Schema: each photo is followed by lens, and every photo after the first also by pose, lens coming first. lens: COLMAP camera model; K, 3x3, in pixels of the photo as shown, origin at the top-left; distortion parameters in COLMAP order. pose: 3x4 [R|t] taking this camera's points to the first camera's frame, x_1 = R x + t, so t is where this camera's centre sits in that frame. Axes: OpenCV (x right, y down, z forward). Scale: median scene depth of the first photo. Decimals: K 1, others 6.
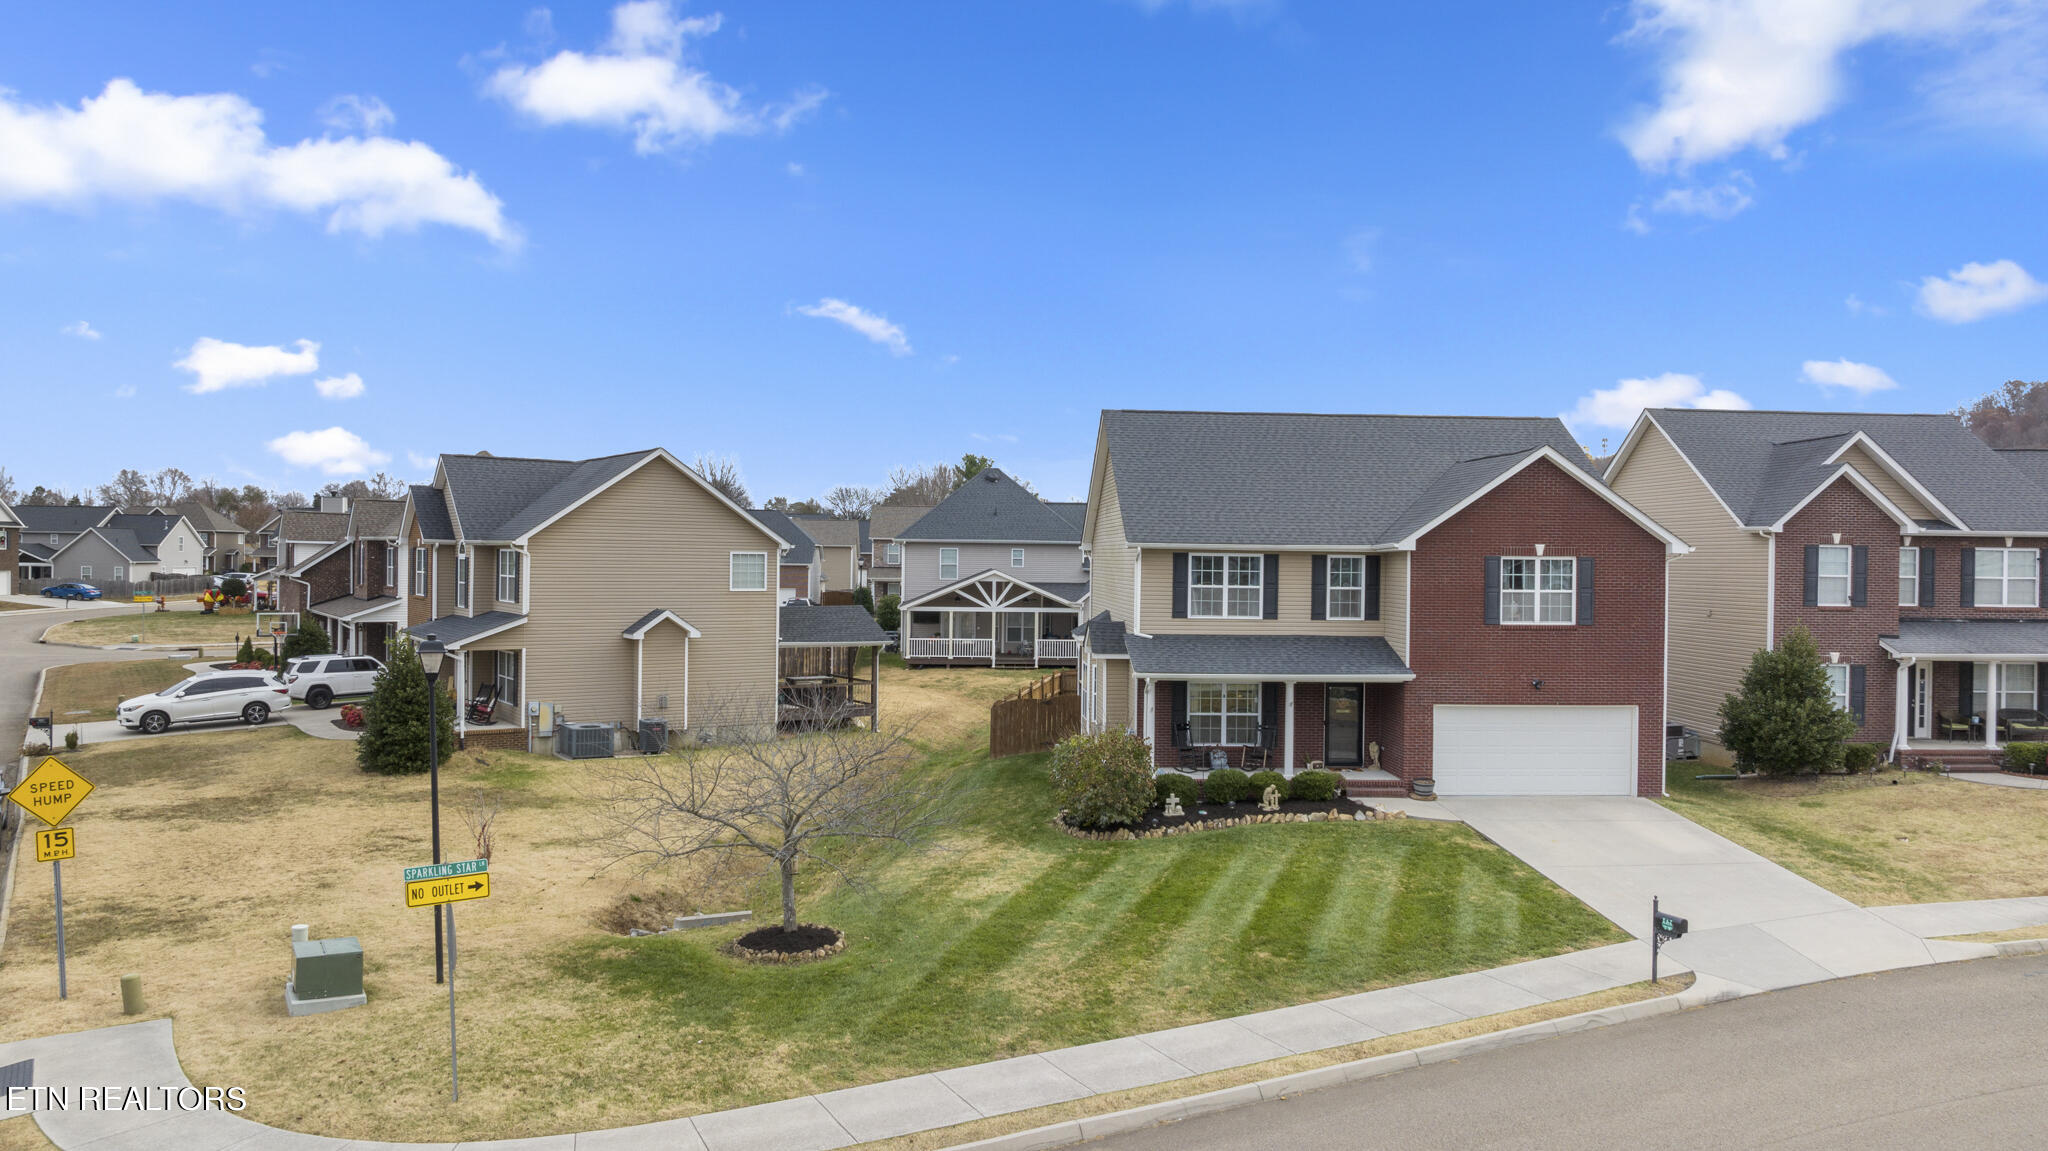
lens RADIAL K [[1448.2, 0, 1025.3], [0, 1448.2, 568.5], [0, 0, 1]] dist [-0.038205, -0.004692]
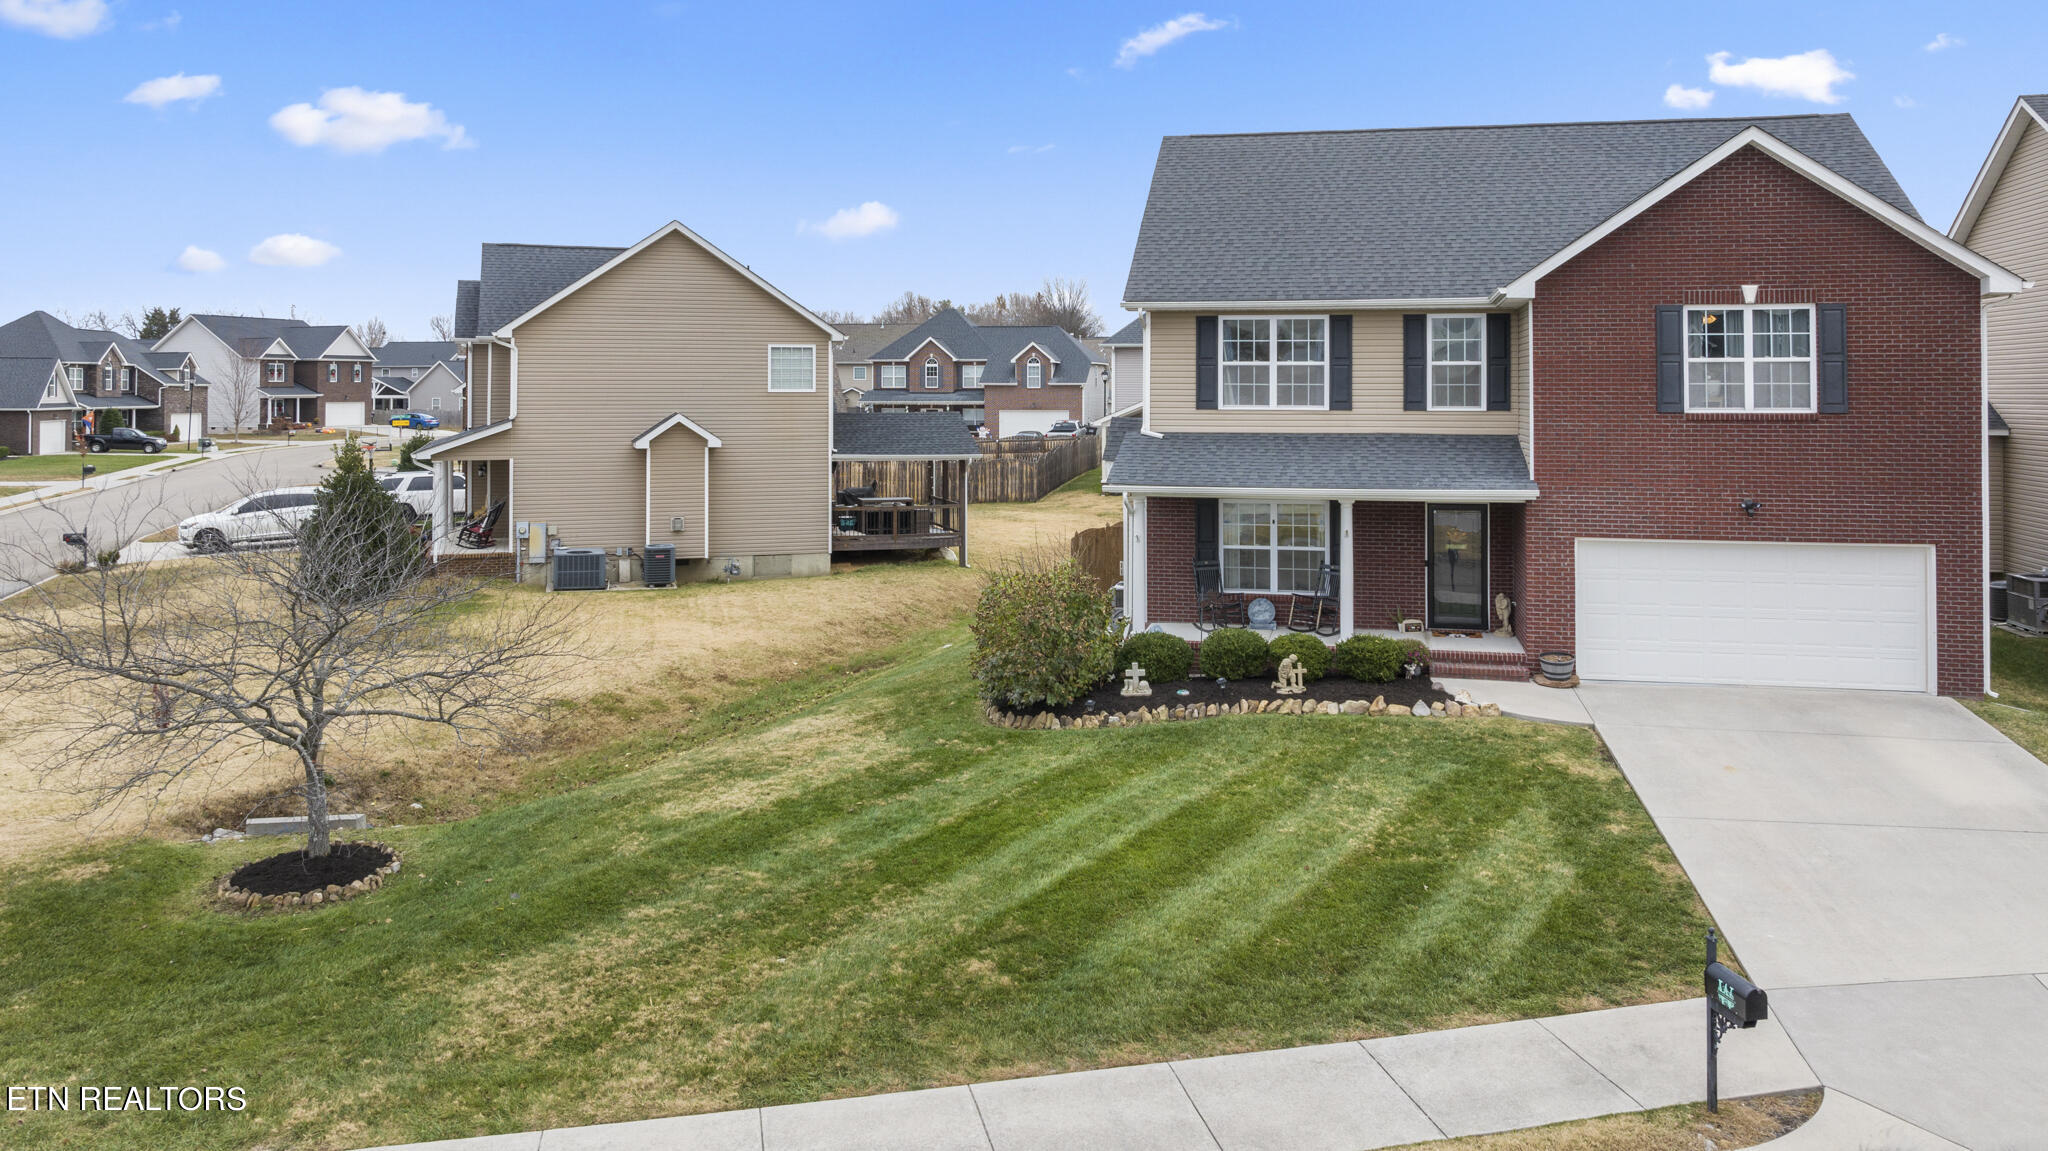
lens RADIAL K [[1493.8, 0, 1030.9], [0, 1493.8, 375.1], [0, 0, 1]] dist [-0.021321, -0.002192]
pose [[0.964032, -0.013565, -0.265440, 0.223491], [0.008641, 0.999768, -0.019709, 0.032197], [0.265646, 0.016707, 0.963926, 0.289569]]
